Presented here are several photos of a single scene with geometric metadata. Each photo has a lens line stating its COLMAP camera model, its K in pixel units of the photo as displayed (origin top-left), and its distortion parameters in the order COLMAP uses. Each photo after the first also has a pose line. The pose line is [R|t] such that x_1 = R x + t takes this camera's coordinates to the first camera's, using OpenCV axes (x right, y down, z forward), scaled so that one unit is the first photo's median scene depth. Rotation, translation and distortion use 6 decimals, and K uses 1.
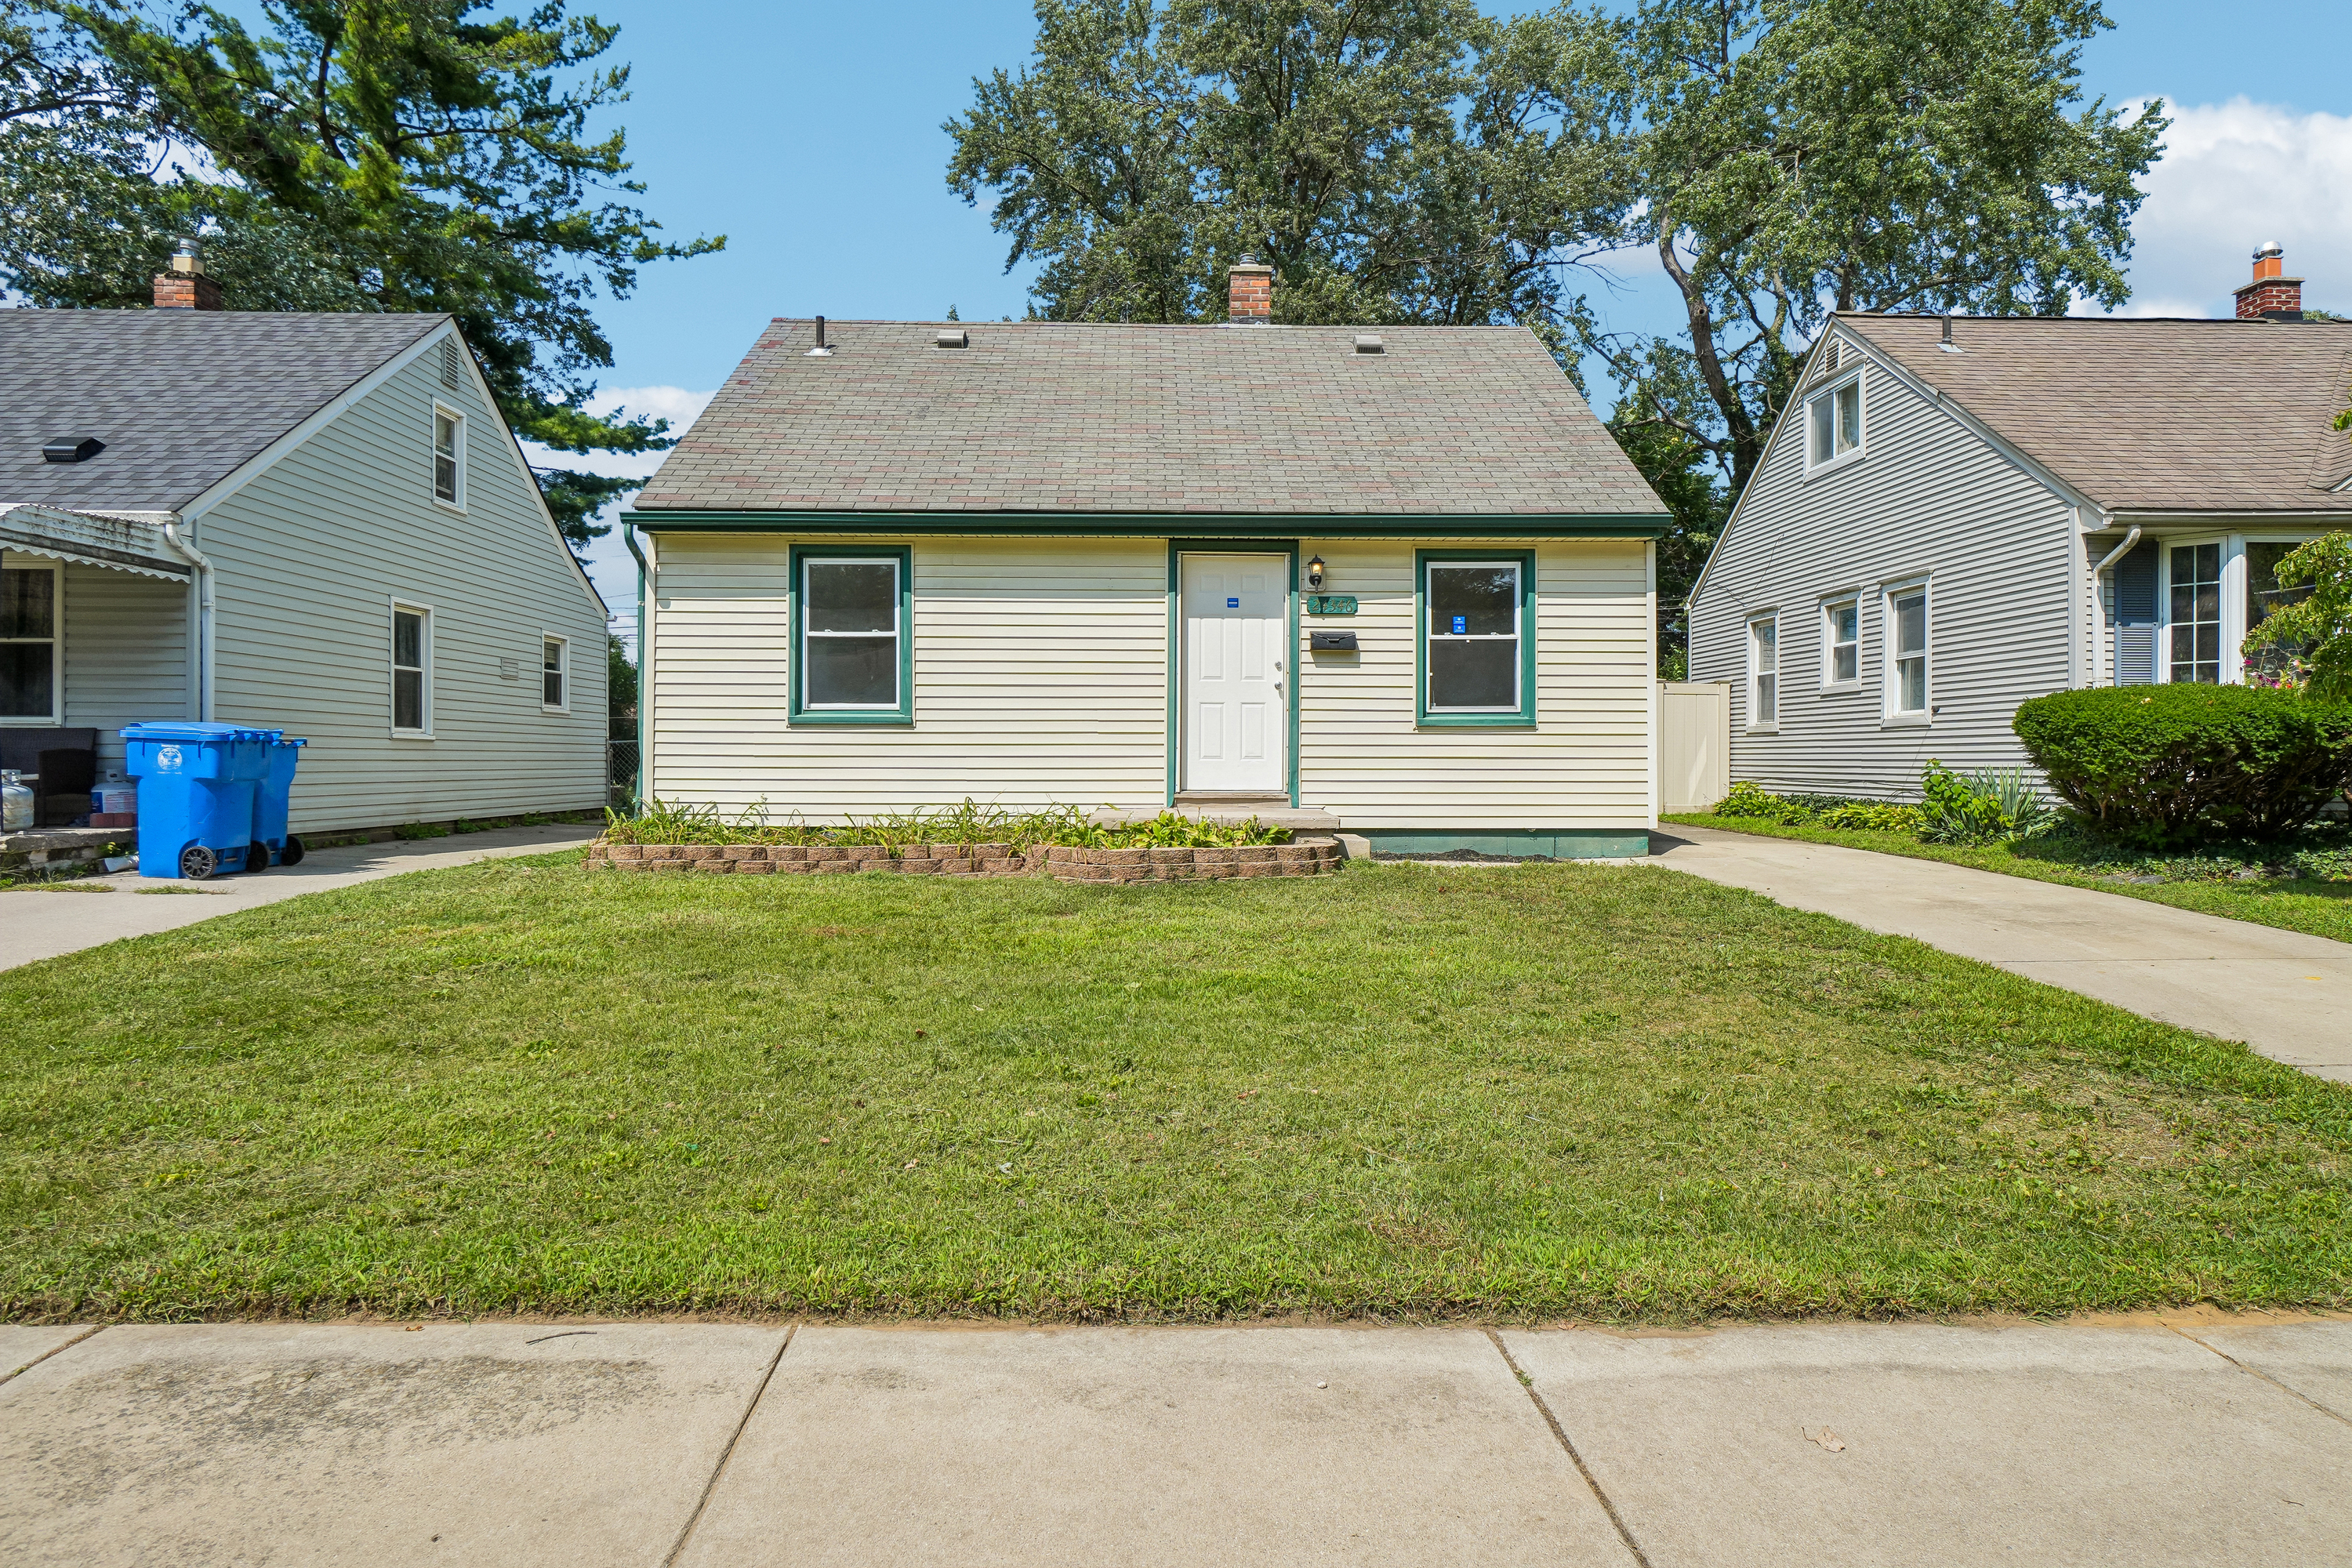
lens RADIAL K [[1299.5, 0, 1175.8], [0, 1299.5, 783.0], [0, 0, 1]] dist [0.004583, -0.002111]
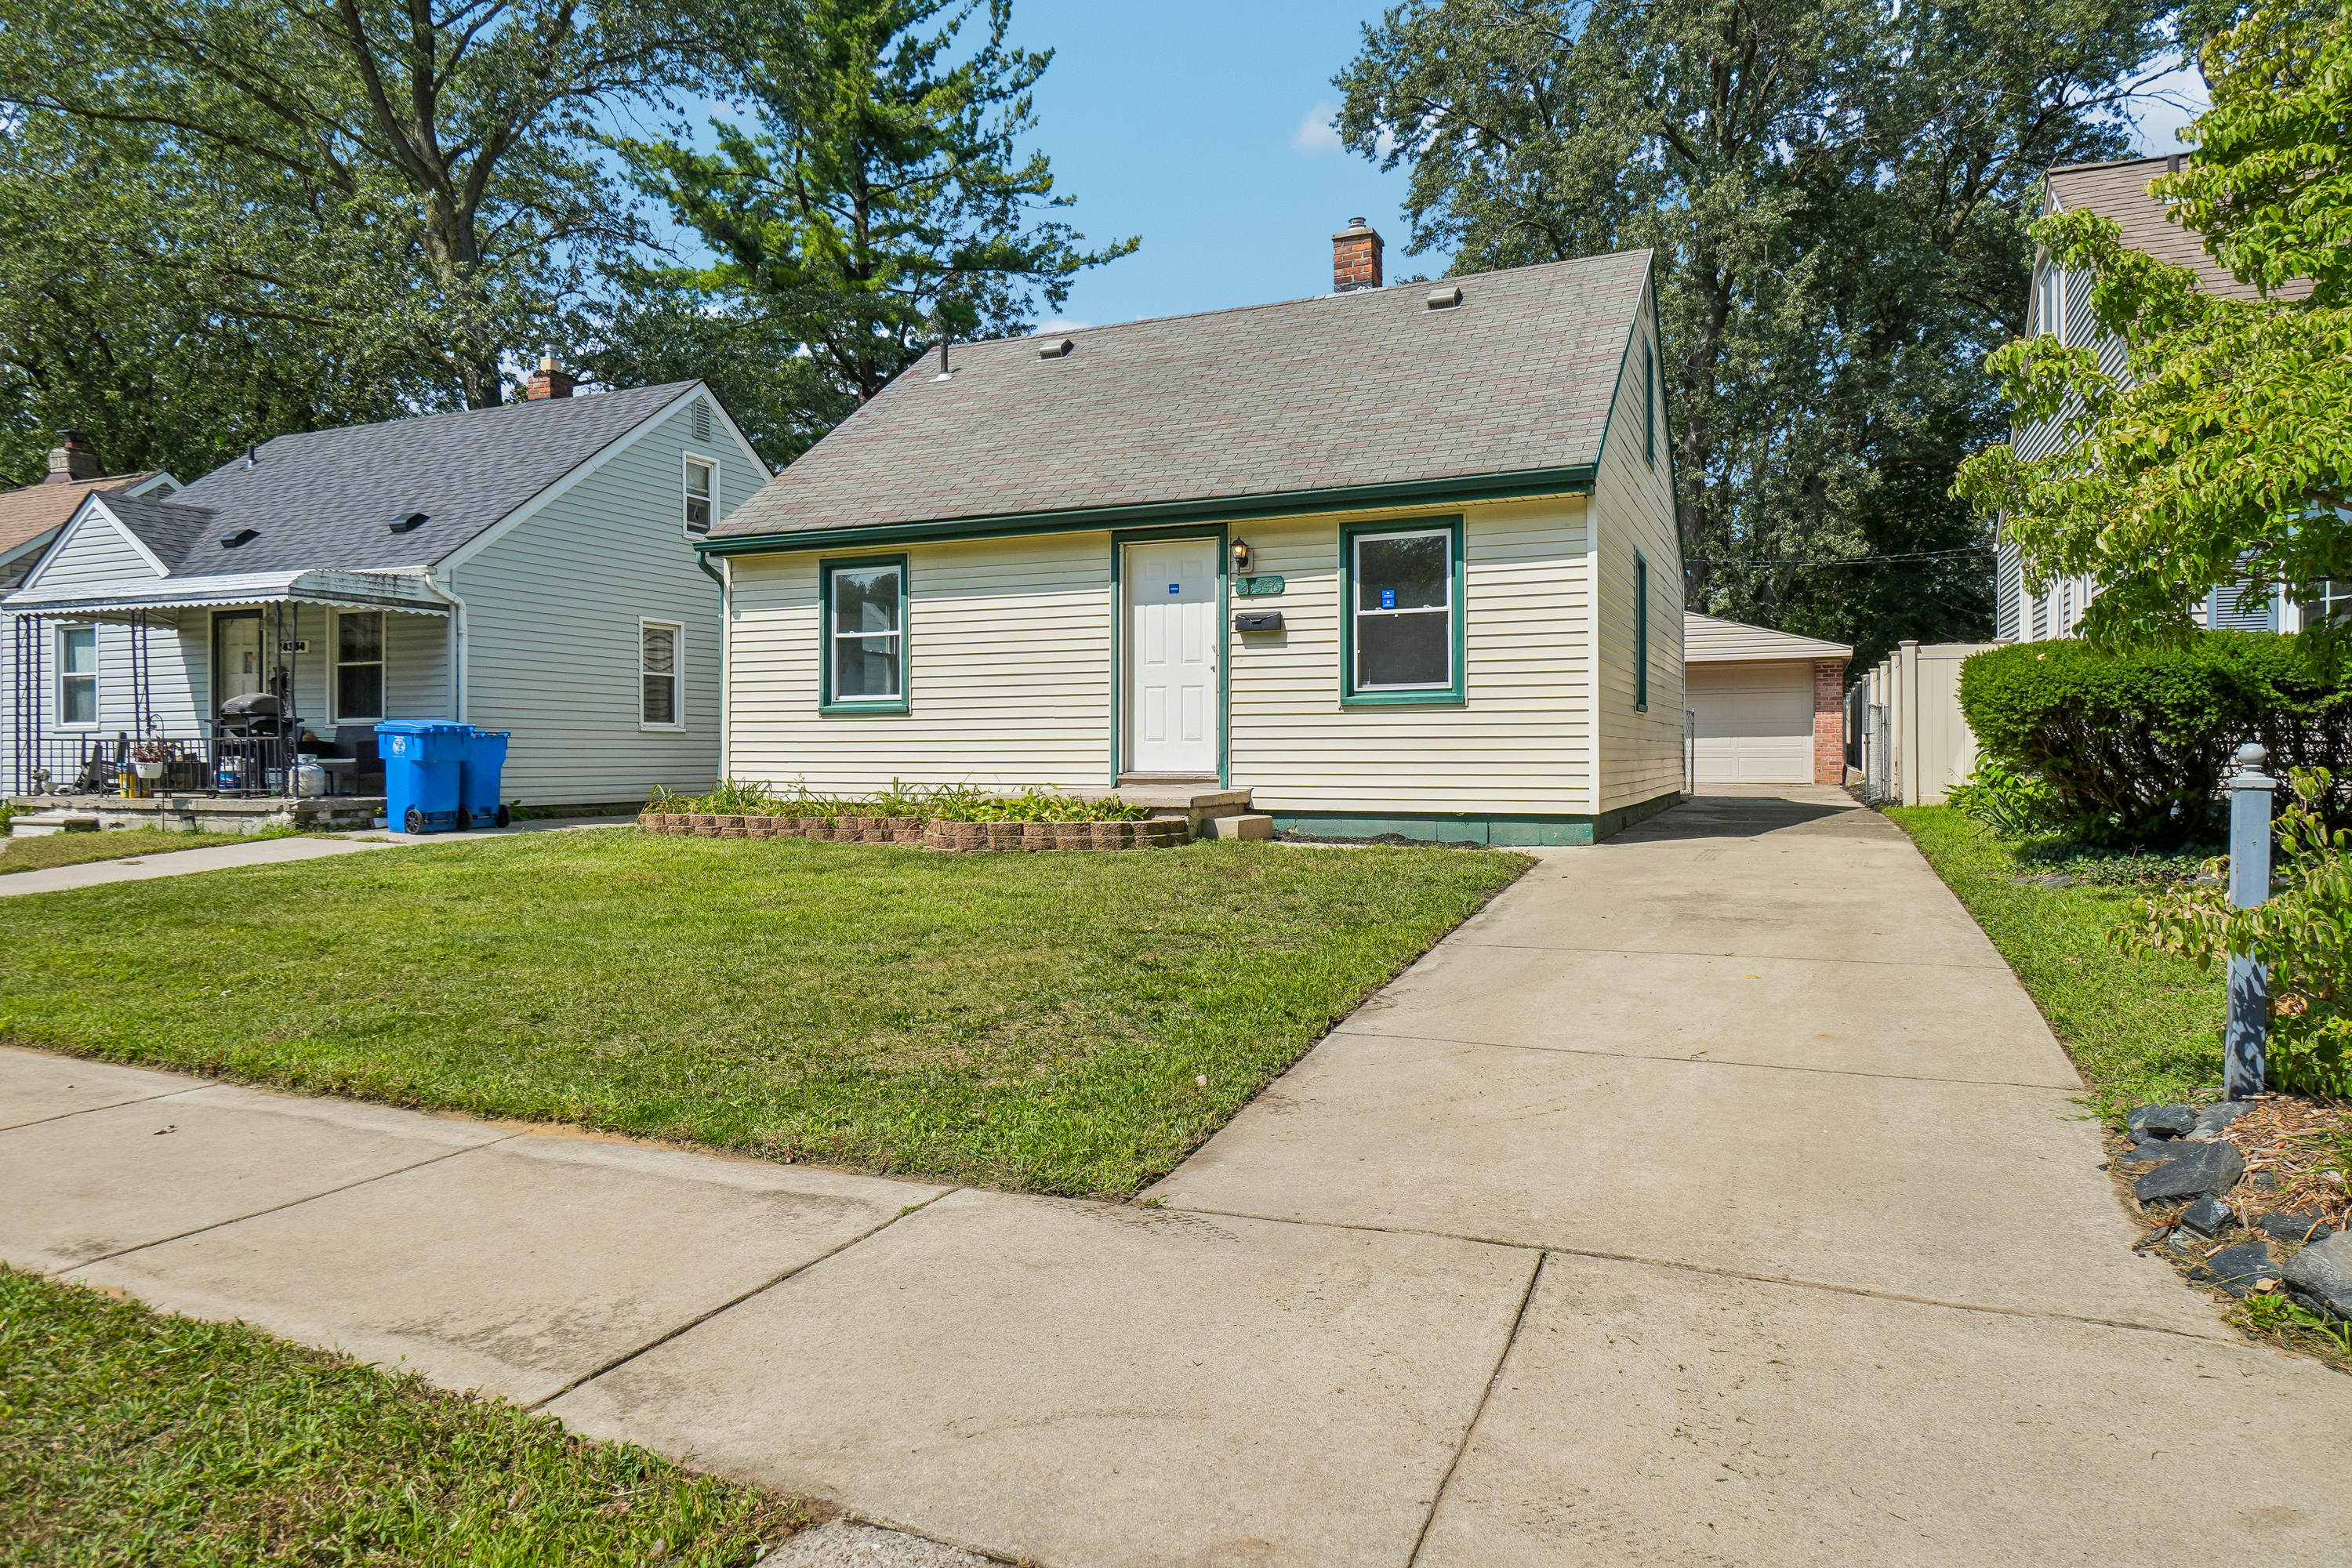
lens RADIAL K [[1429.9, 0, 1174.6], [0, 1429.9, 778.0], [0, 0, 1]] dist [0.022315, 0.000656]
pose [[0.901135, 0.003022, -0.433529, 0.537909], [-0.001692, 0.999993, 0.003453, 0.006979], [0.433536, -0.002378, 0.901133, -0.018719]]
